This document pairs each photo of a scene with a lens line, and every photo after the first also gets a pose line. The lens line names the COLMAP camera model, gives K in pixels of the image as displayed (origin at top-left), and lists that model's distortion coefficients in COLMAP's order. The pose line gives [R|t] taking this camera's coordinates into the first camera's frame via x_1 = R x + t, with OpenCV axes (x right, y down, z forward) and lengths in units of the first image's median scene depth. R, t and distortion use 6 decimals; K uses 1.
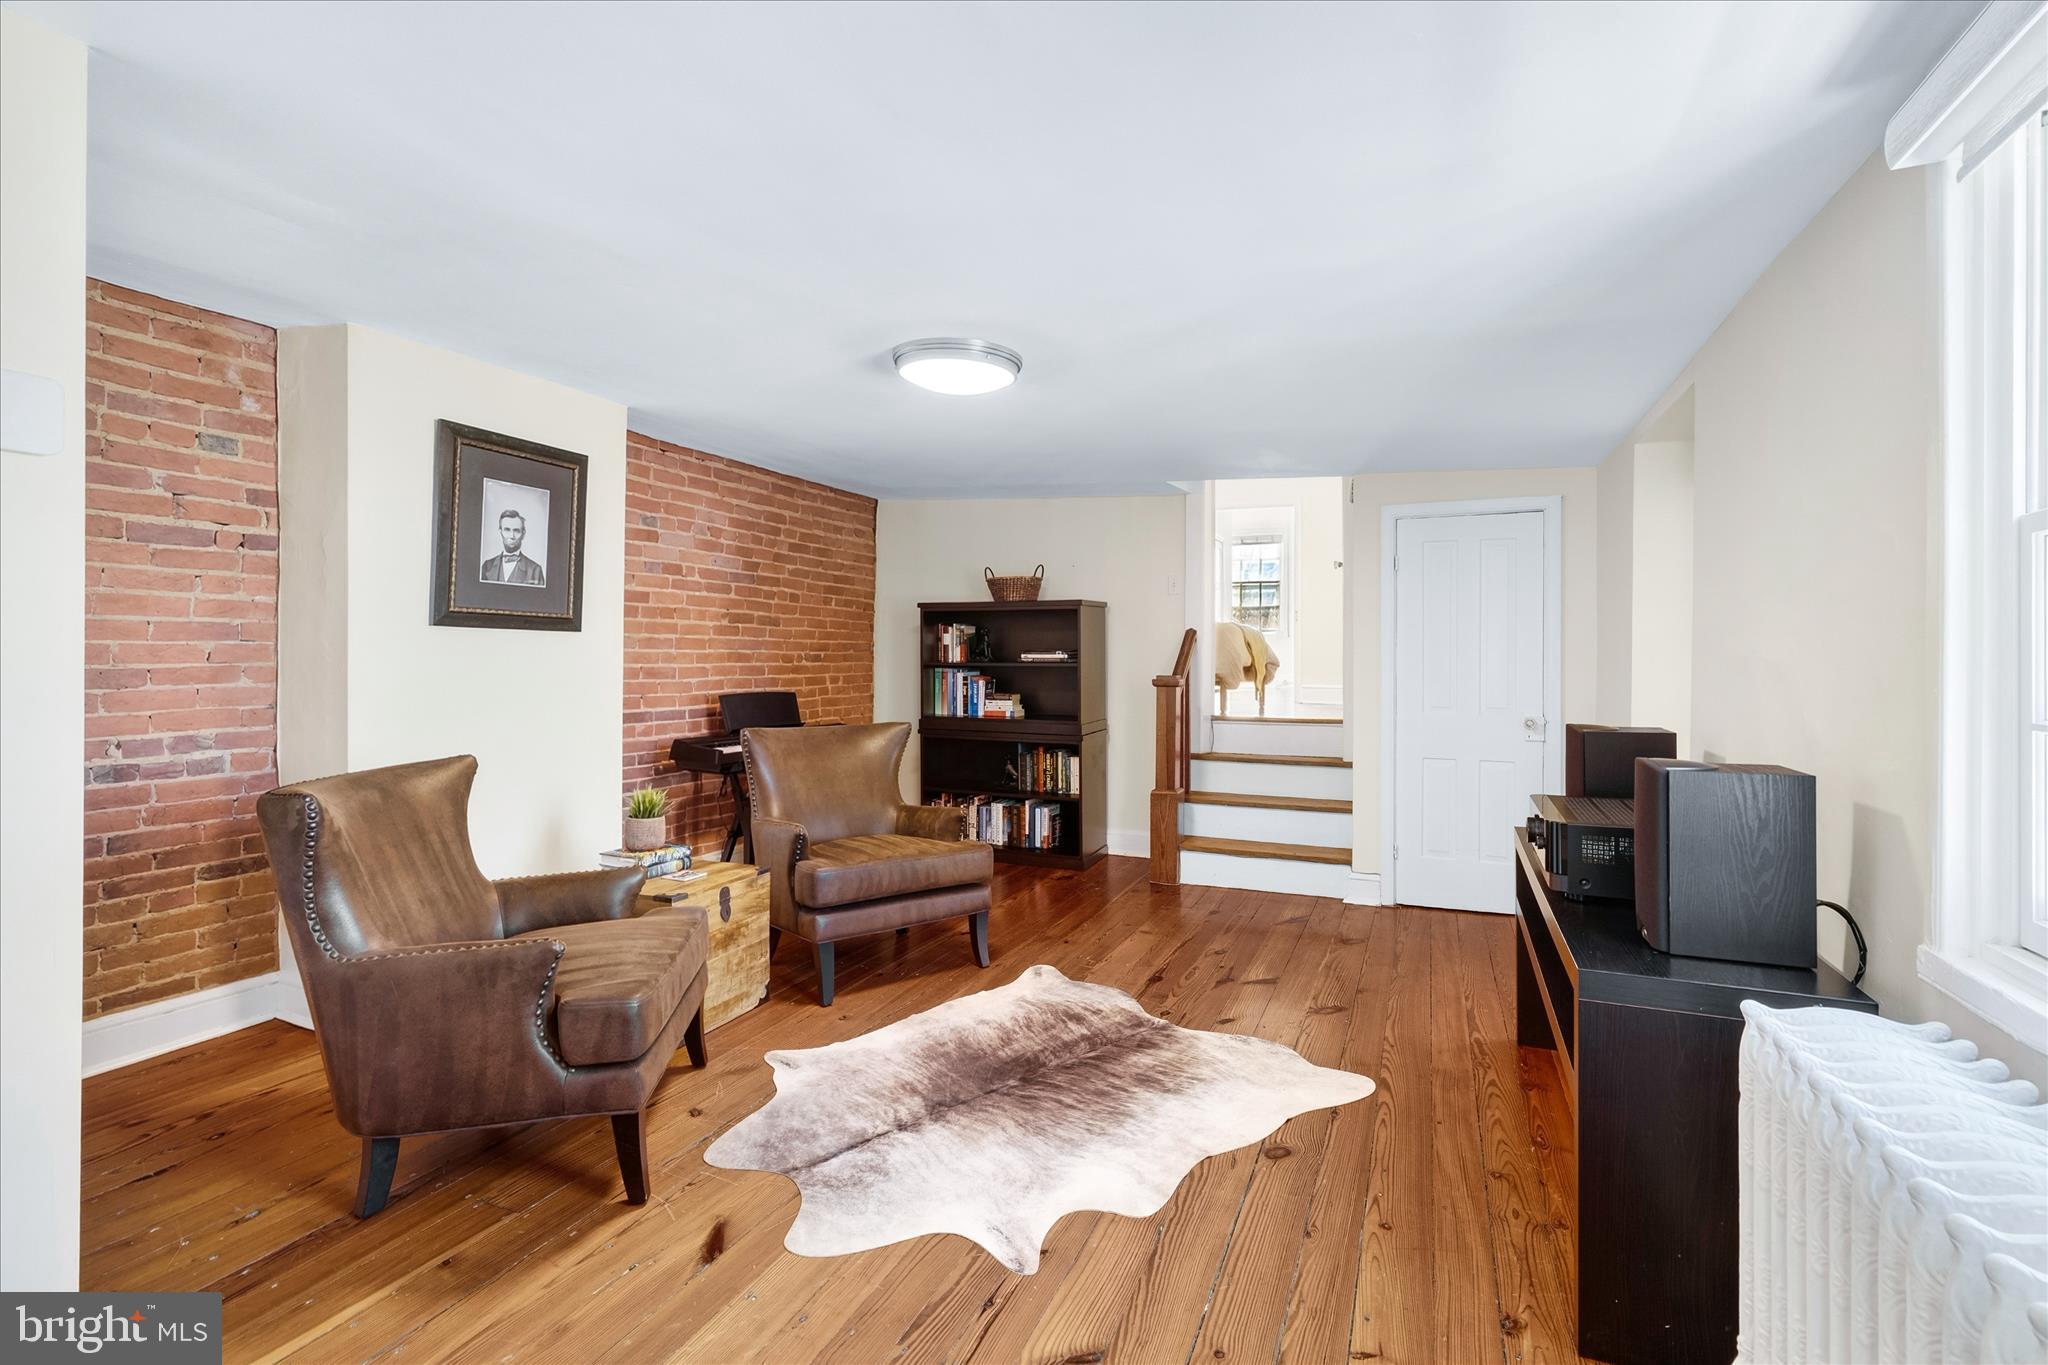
lens RADIAL K [[933.1, 0, 1008.4], [0, 933.1, 665.0], [0, 0, 1]] dist [-0.002206, 0.001414]
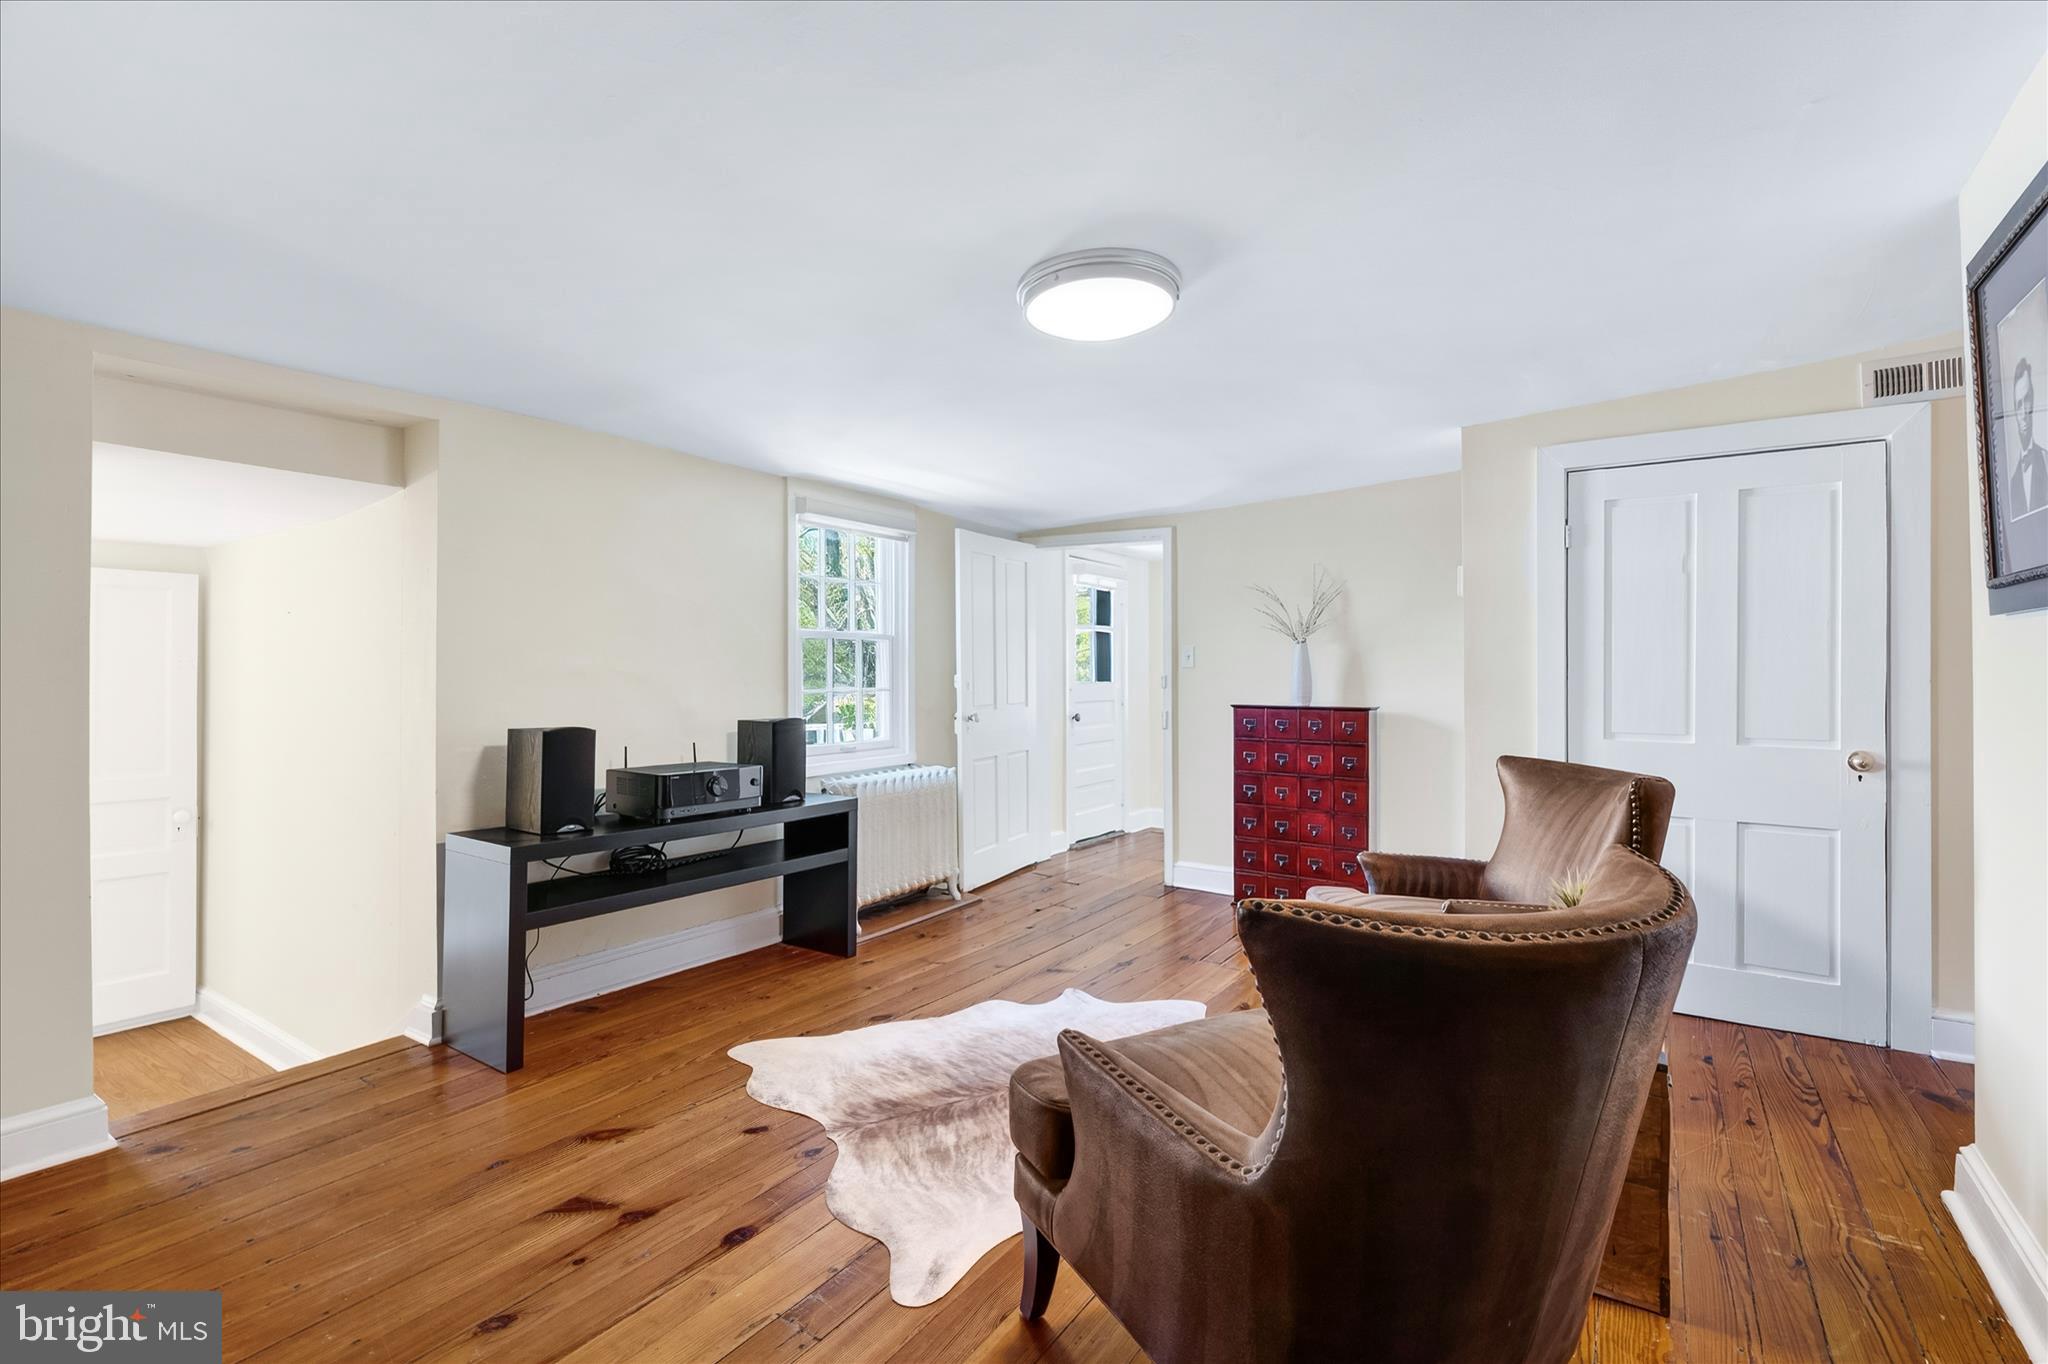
lens RADIAL K [[933.1, 0, 1045.1], [0, 933.1, 677.5], [0, 0, 1]] dist [-0.002206, 0.001414]
pose [[-0.989772, -0.002591, 0.142636, -0.118360], [-0.001290, 0.999957, 0.009213, -0.007862], [-0.142654, 0.008934, -0.989732, 1.732843]]
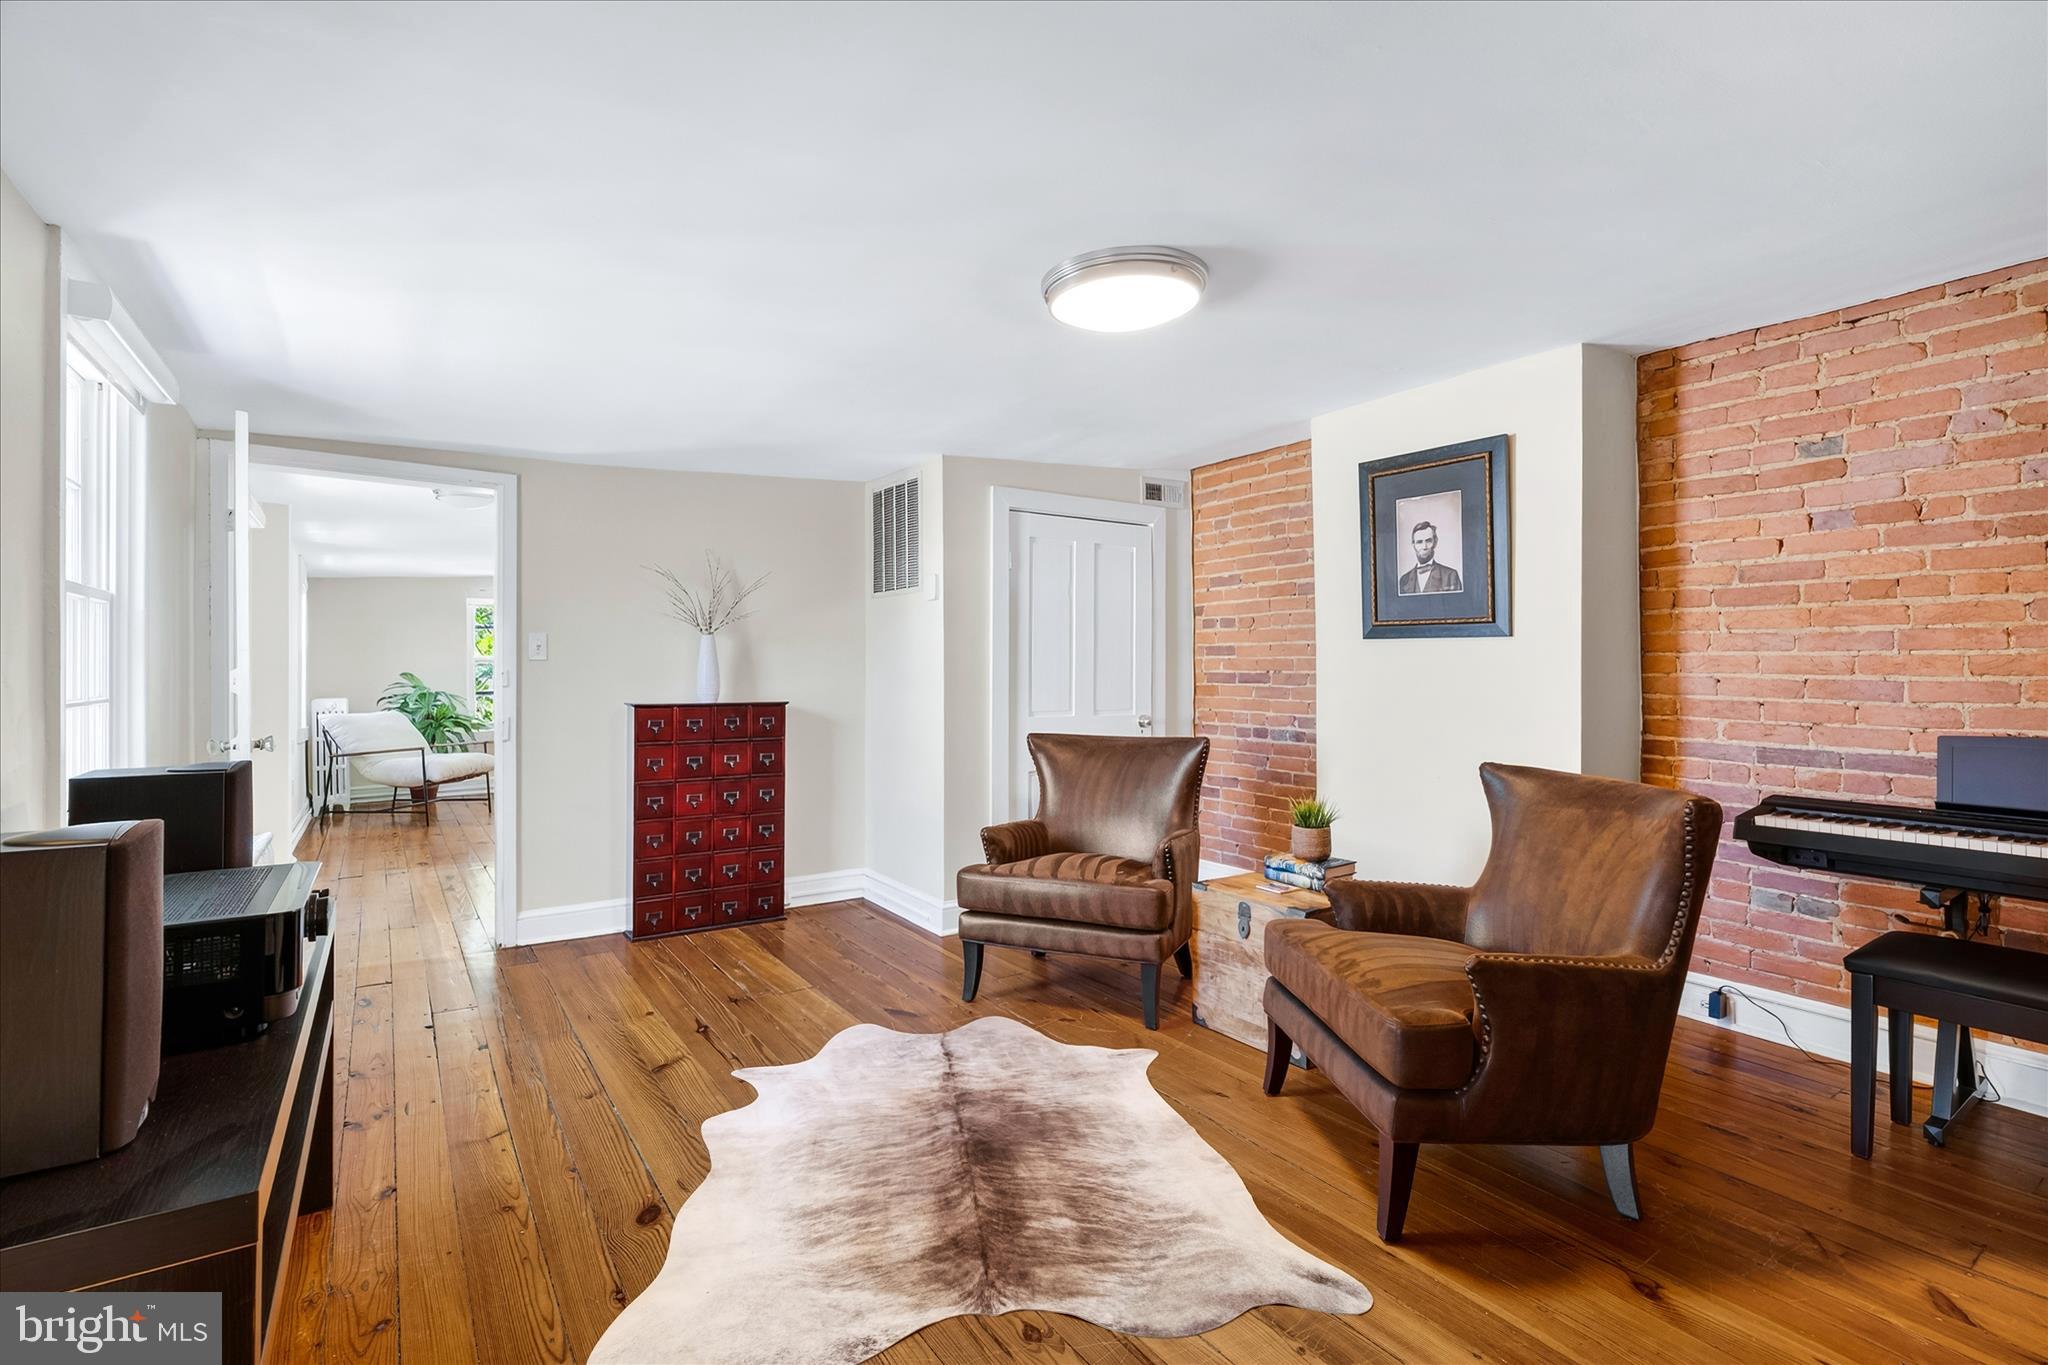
lens RADIAL K [[933.1, 0, 1029.9], [0, 933.1, 666.9], [0, 0, 1]] dist [-0.002206, 0.001414]
pose [[-0.513574, -0.001278, -0.858044, 0.637791], [-0.005963, 0.999980, 0.002080, -0.007142], [0.858025, 0.006185, -0.513571, 1.296031]]
